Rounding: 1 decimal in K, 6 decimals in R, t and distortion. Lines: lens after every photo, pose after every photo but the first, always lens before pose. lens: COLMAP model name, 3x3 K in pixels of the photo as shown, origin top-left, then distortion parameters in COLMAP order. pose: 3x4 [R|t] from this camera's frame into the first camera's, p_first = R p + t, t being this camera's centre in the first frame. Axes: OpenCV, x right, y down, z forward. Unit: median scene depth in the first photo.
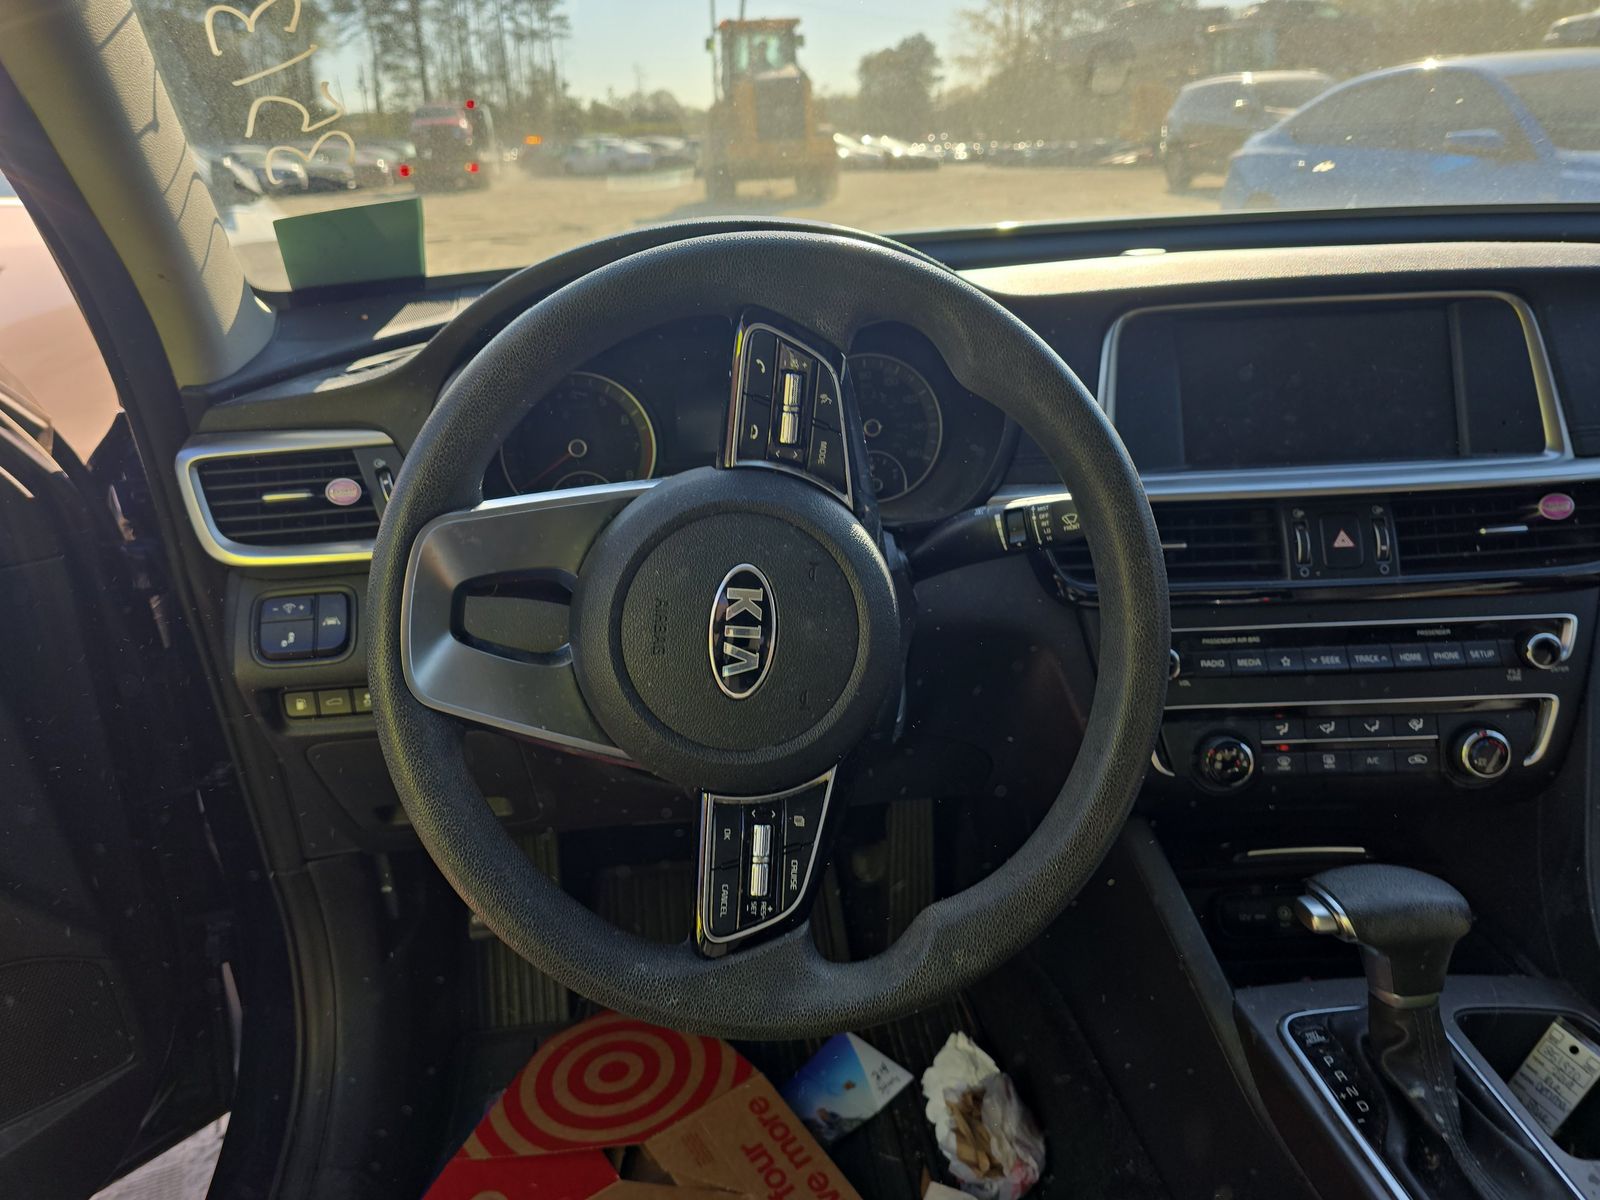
lens RADIAL K [[1088.6, 0, 800.0], [0, 1088.6, 600.0], [0, 0, 1]] dist [-0.000734, -0.018962]
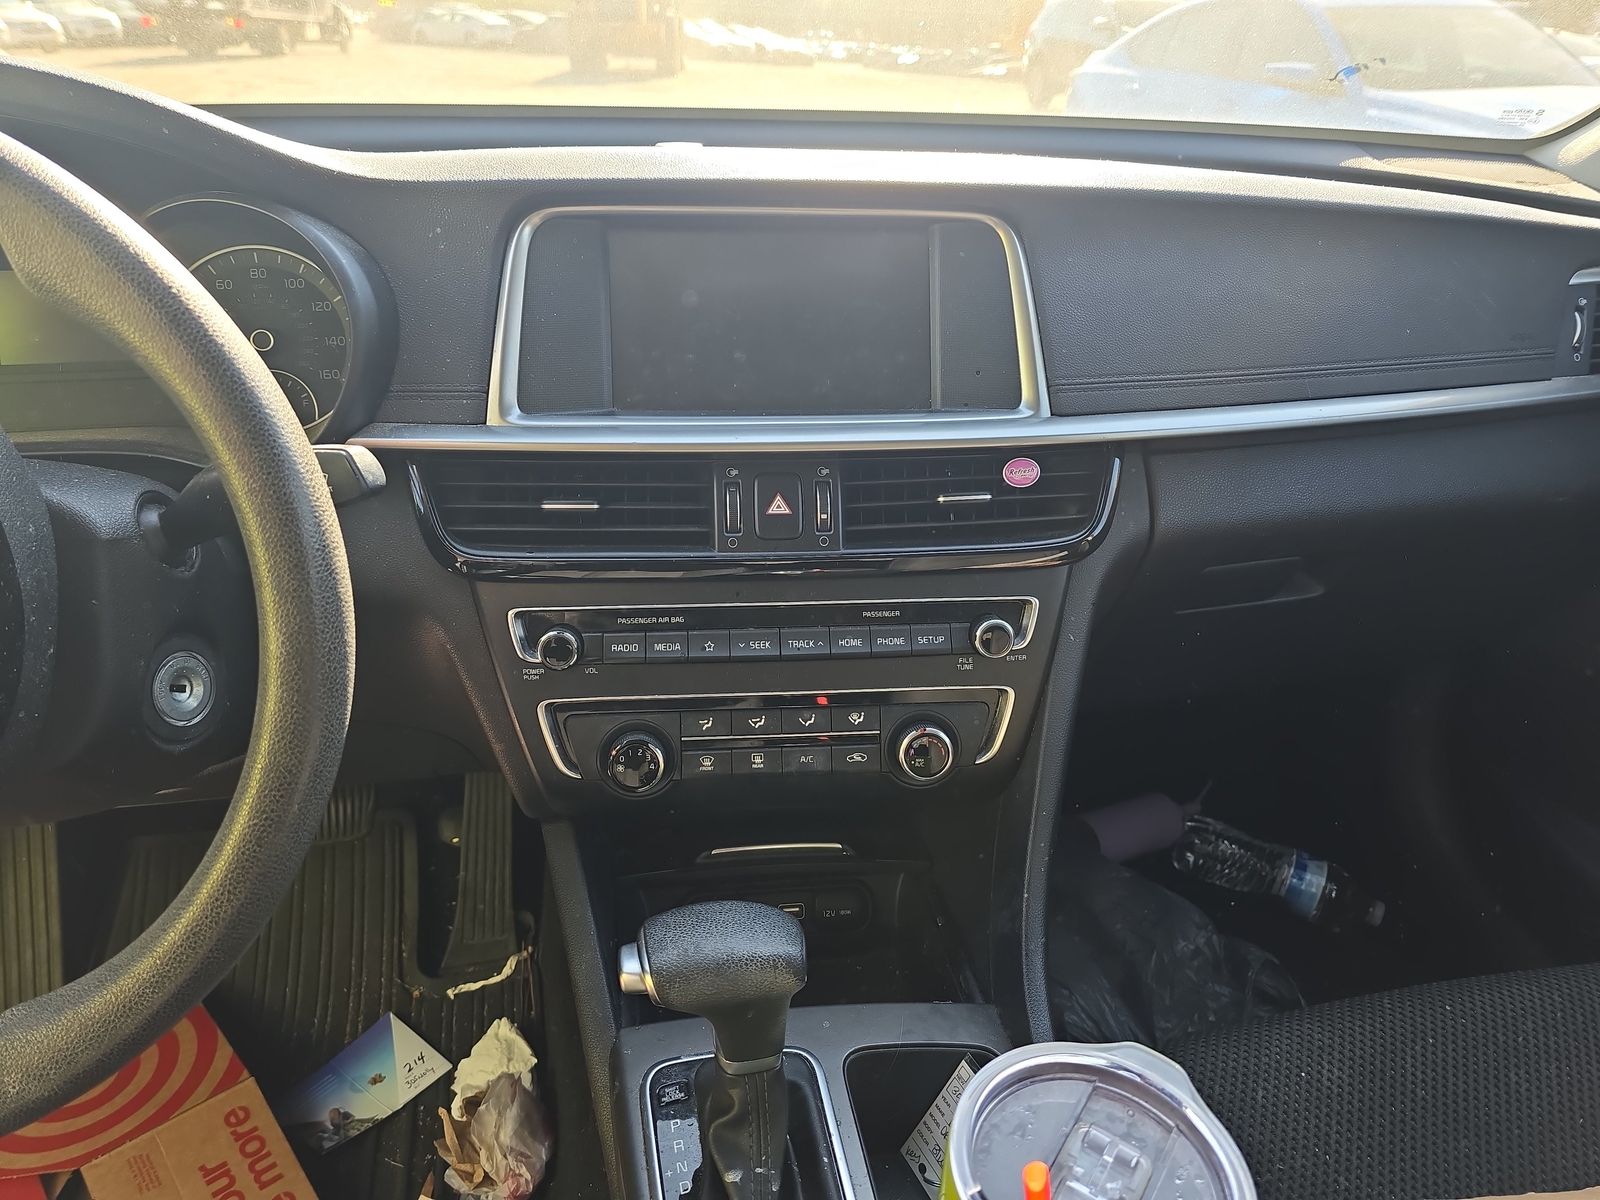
lens RADIAL K [[1066.4, 0, 800.0], [0, 1066.4, 600.0], [0, 0, 1]] dist [0.037703, -0.065144]
pose [[0.991105, 0.011194, 0.132608, 0.401665], [-0.022962, 0.995896, 0.087549, -0.054719], [-0.131084, -0.089815, 0.987294, 0.161399]]
